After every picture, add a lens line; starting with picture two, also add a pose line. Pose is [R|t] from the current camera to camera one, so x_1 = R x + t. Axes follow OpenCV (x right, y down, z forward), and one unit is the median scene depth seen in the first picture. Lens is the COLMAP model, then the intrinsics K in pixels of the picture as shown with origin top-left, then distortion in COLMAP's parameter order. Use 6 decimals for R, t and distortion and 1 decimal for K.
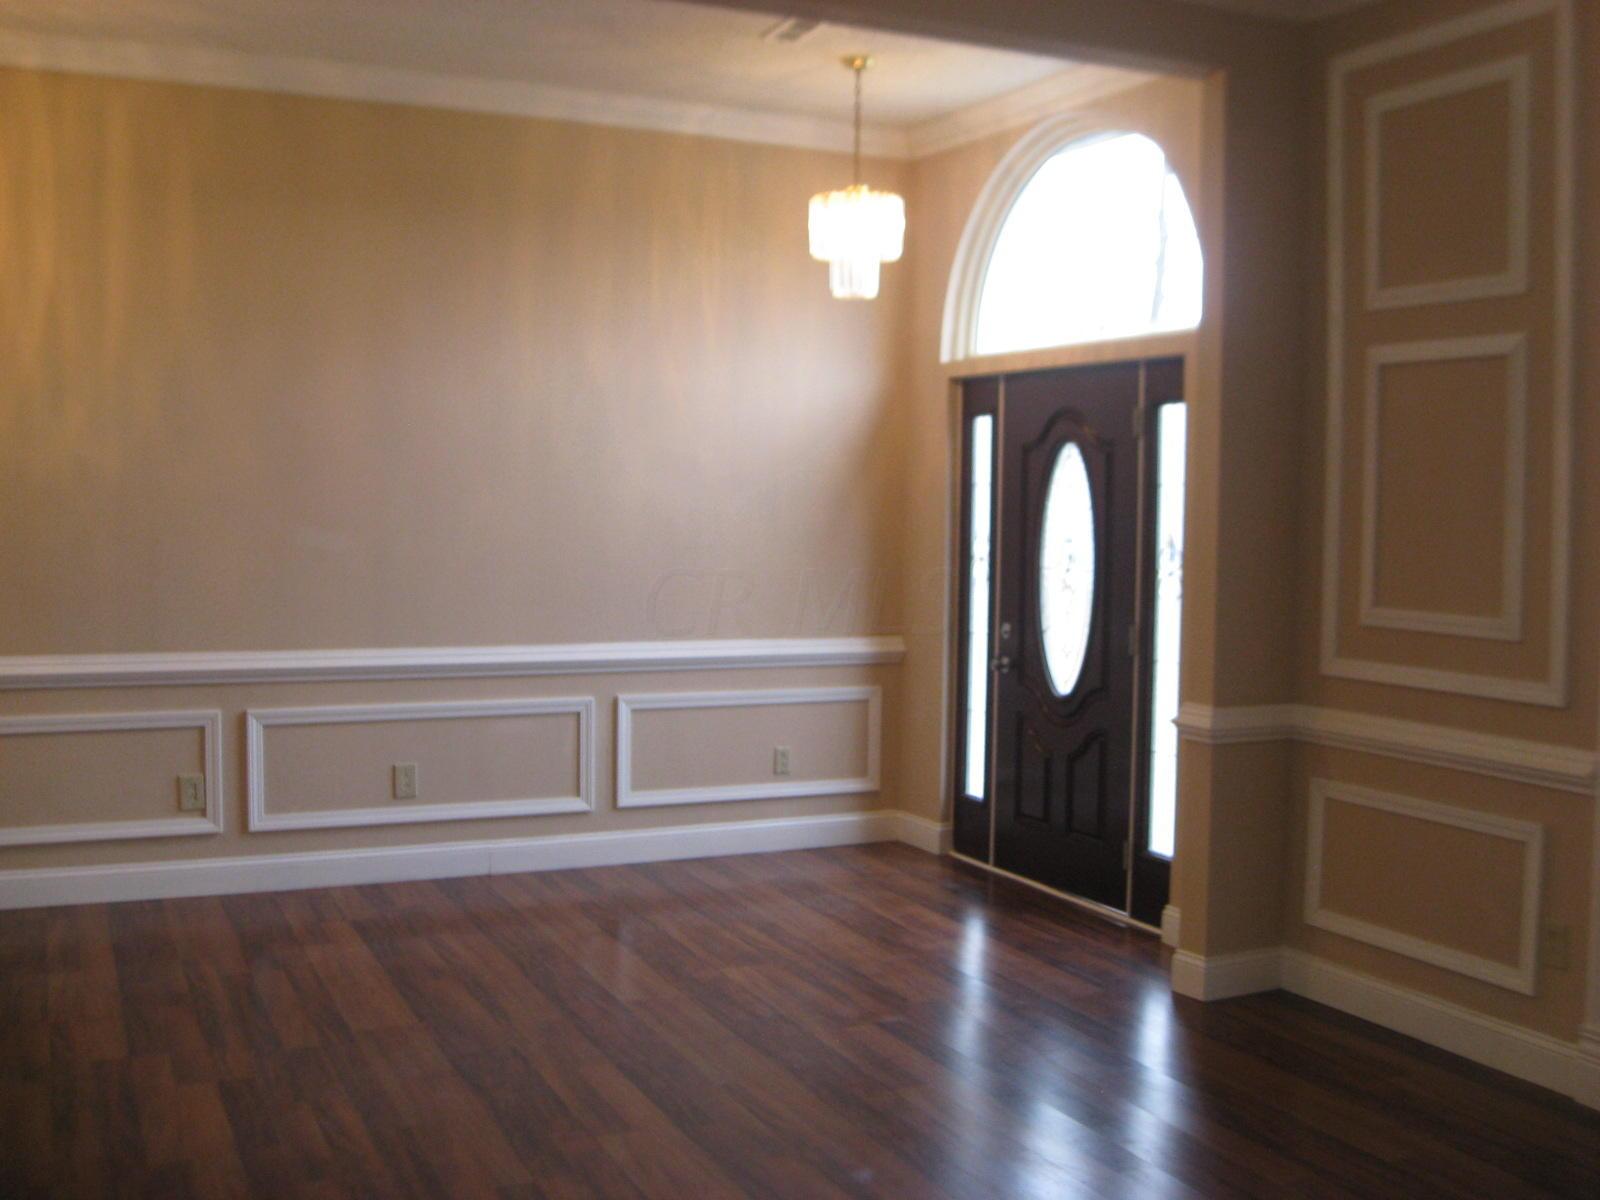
lens RADIAL K [[1717.0, 0, 800.0], [0, 1717.0, 600.0], [0, 0, 1]] dist [-0.011017, 0.023873]
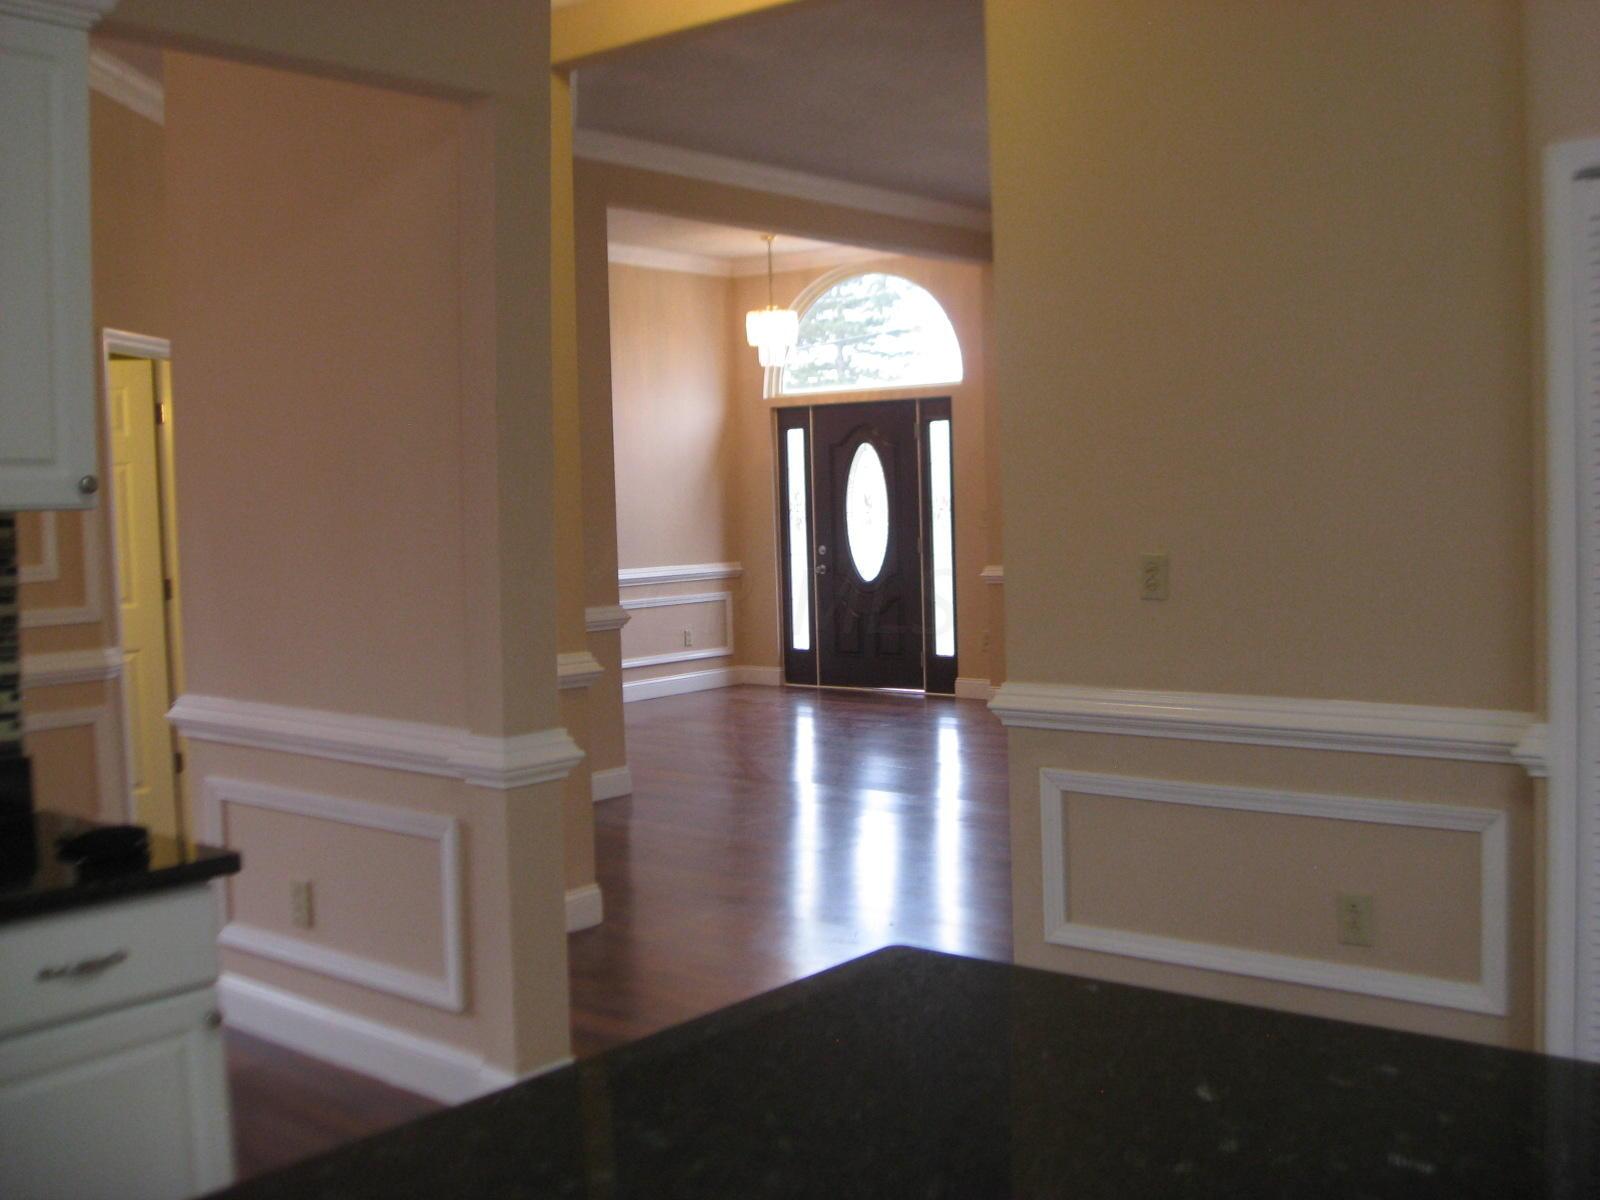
lens RADIAL K [[1717.0, 0, 800.0], [0, 1717.0, 600.0], [0, 0, 1]] dist [-0.011017, 0.023873]
pose [[0.896510, -0.064528, 0.438298, -0.678035], [0.066076, 0.997746, 0.011736, 0.046765], [-0.438067, 0.018439, 0.898753, -0.579392]]
